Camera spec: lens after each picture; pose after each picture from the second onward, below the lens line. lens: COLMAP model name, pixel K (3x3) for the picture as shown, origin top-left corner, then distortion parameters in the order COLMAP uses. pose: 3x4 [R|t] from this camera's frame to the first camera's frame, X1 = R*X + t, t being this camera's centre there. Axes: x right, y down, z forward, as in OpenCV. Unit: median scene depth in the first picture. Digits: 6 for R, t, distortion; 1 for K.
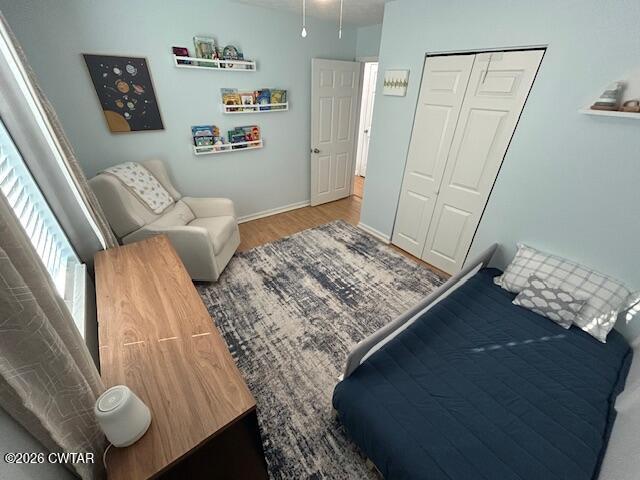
lens RADIAL K [[259.4, 0, 320.8], [0, 259.4, 238.6], [0, 0, 1]] dist [0.002763, 0.000413]
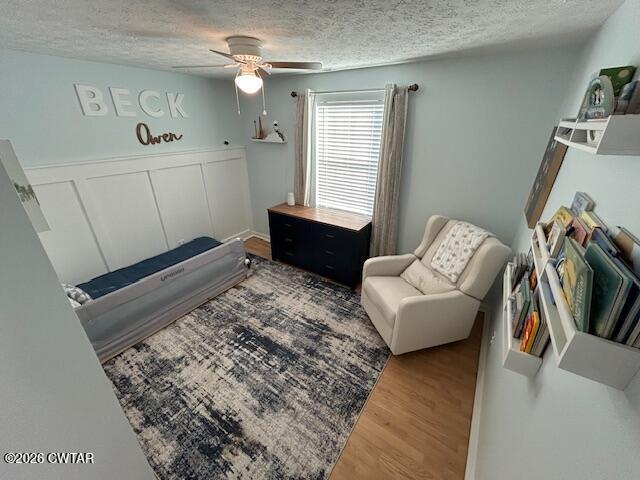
lens RADIAL K [[259.4, 0, 320.5], [0, 259.4, 239.7], [0, 0, 1]] dist [0.002763, 0.000413]
pose [[-0.946816, 0.101291, -0.305416, 0.081852], [-0.194105, 0.577226, 0.793179, -0.806530], [0.256636, 0.810278, -0.526866, 1.227684]]
